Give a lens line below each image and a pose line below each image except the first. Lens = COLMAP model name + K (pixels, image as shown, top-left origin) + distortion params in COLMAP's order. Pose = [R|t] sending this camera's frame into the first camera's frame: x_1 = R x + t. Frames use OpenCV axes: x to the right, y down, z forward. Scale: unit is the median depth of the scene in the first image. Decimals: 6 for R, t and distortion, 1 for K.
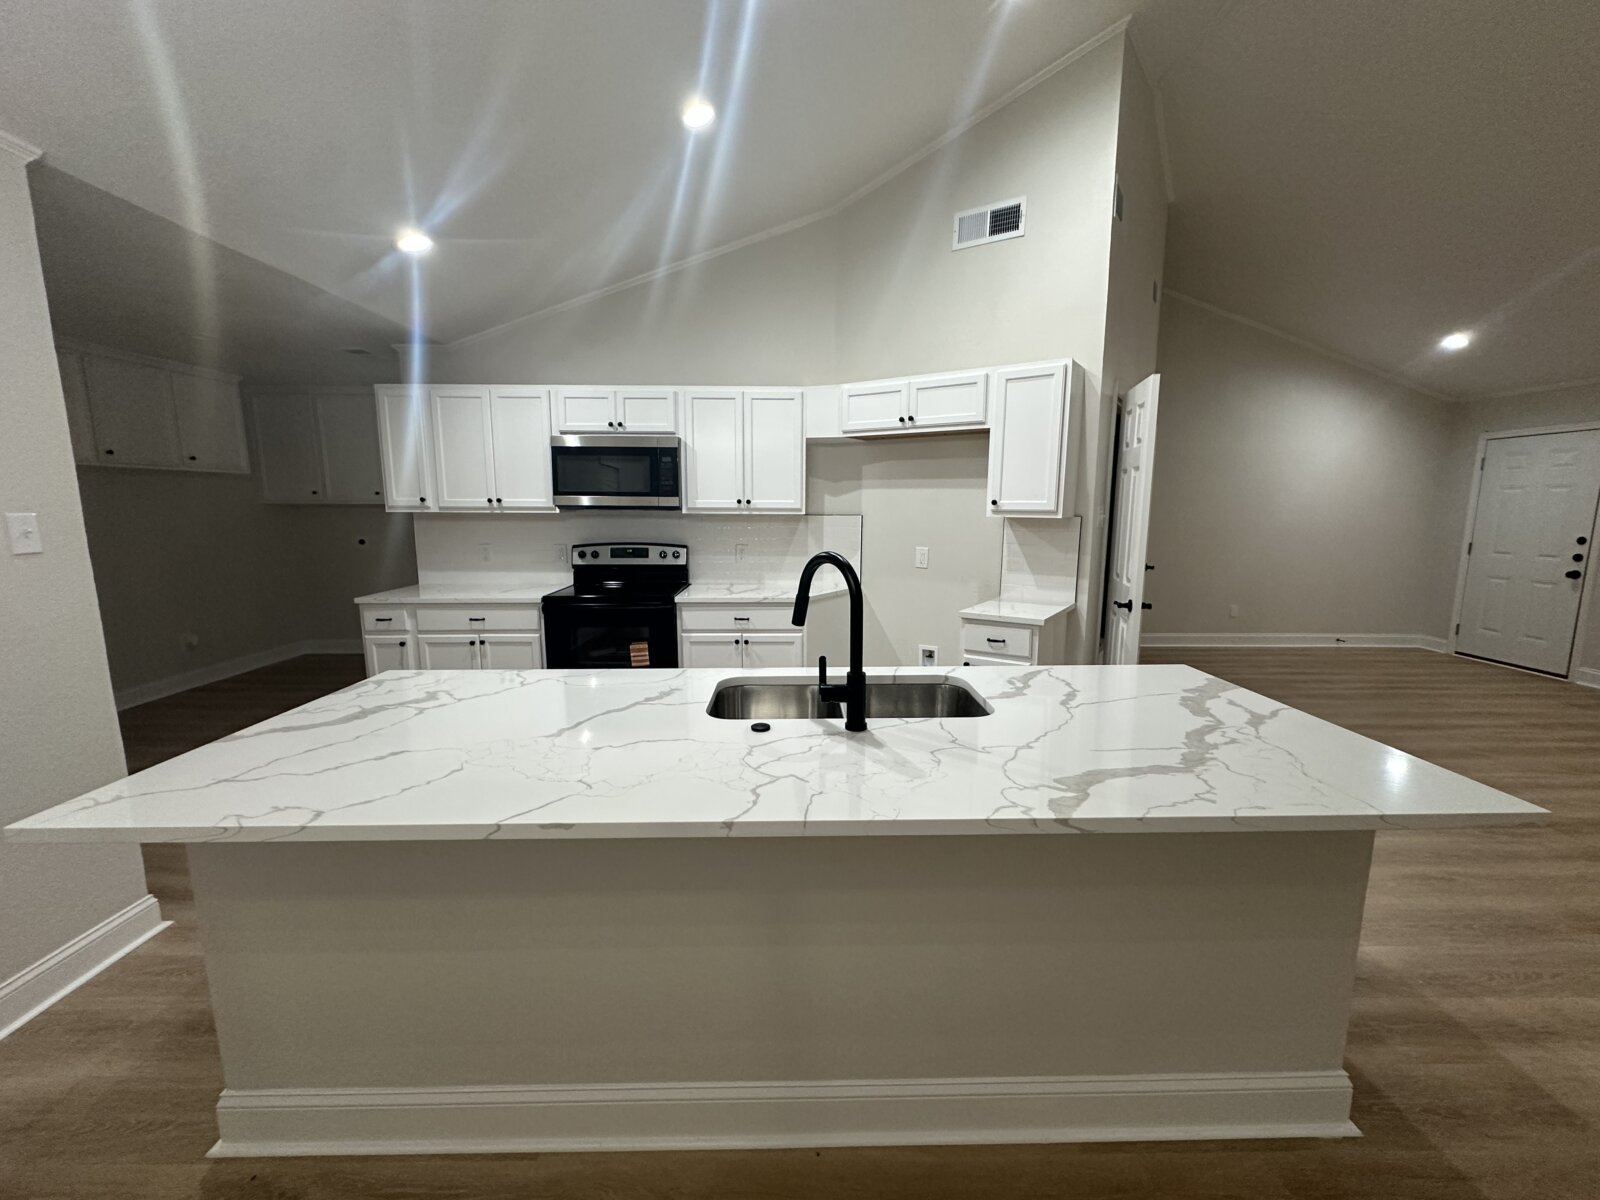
lens RADIAL K [[638.2, 0, 800.0], [0, 638.2, 600.0], [0, 0, 1]] dist [-0.000993, -0.000222]
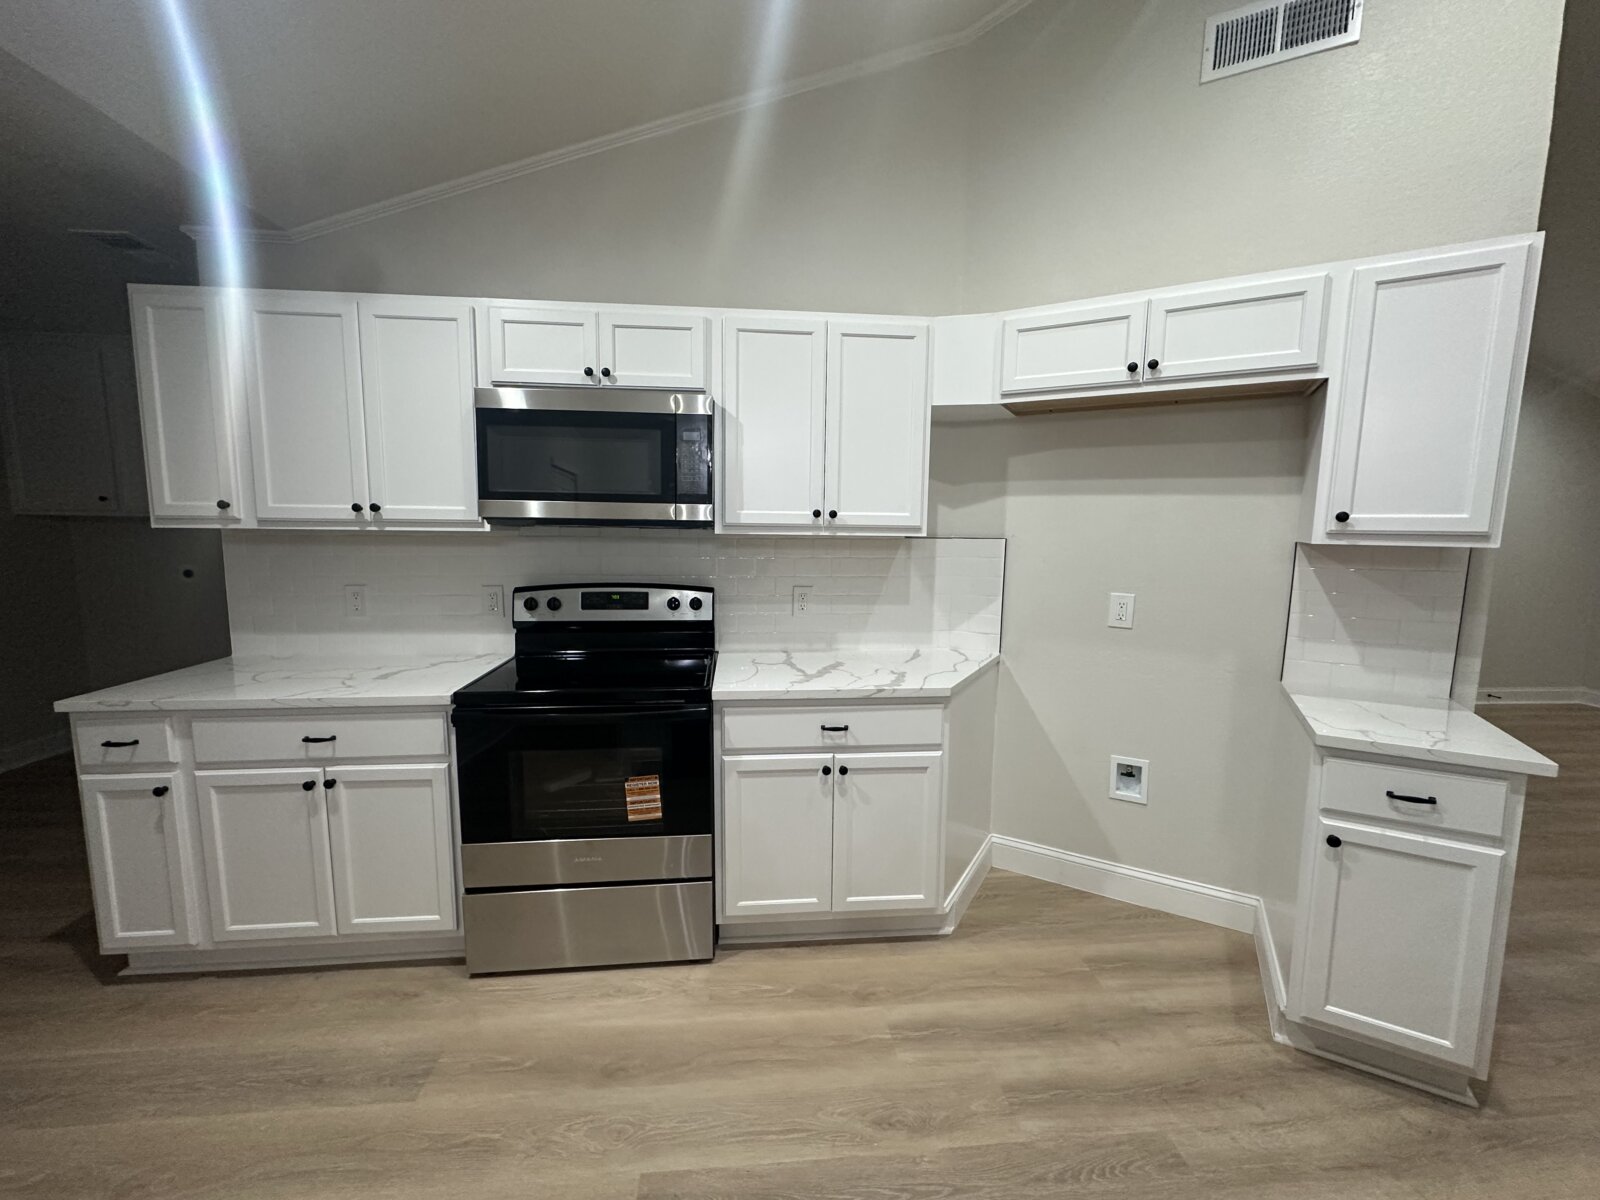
lens RADIAL K [[638.2, 0, 800.0], [0, 638.2, 600.0], [0, 0, 1]] dist [-0.000993, -0.000222]
pose [[0.996588, -0.002081, 0.082511, -0.159244], [0.004815, 0.999445, -0.032948, -0.059102], [-0.082396, 0.033233, 0.996045, 0.439423]]
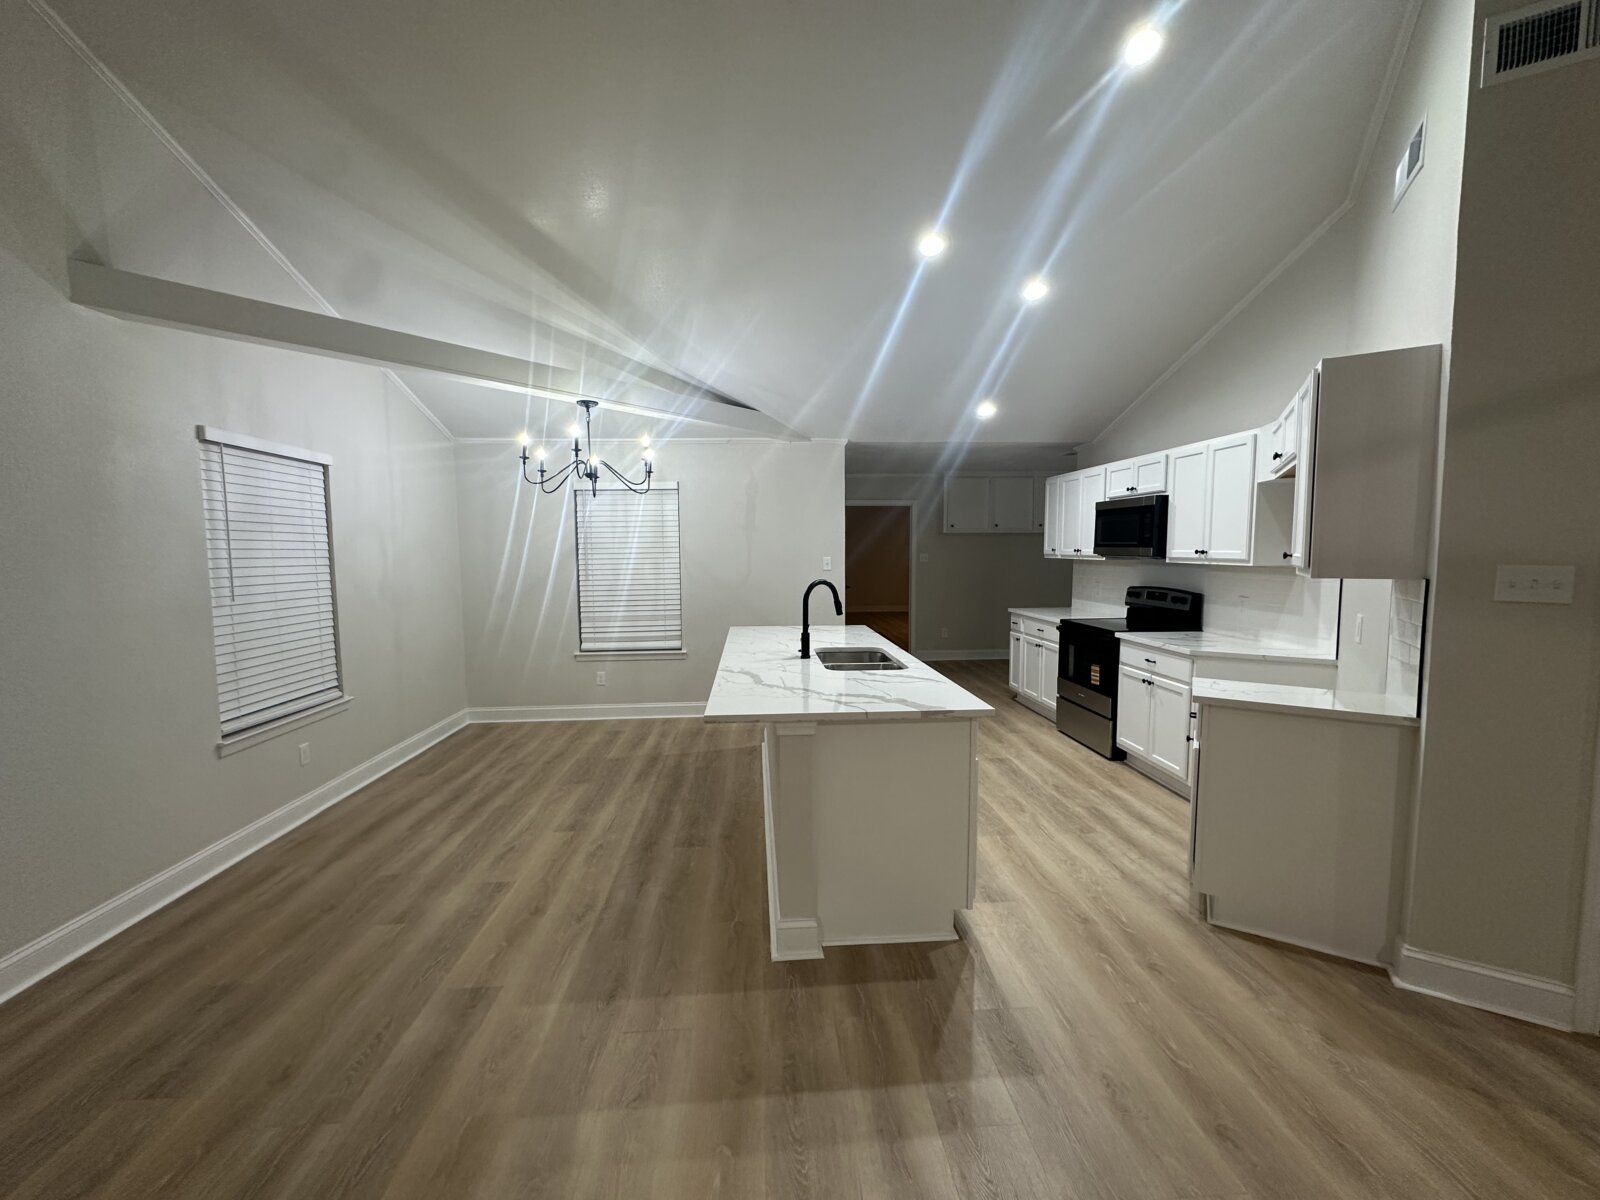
lens RADIAL K [[638.2, 0, 800.0], [0, 638.2, 600.0], [0, 0, 1]] dist [-0.000993, -0.000222]
pose [[0.062035, 0.078186, -0.995007, 0.896748], [-0.141994, 0.987478, 0.068741, -0.059183], [0.987922, 0.137021, 0.072360, 0.313104]]
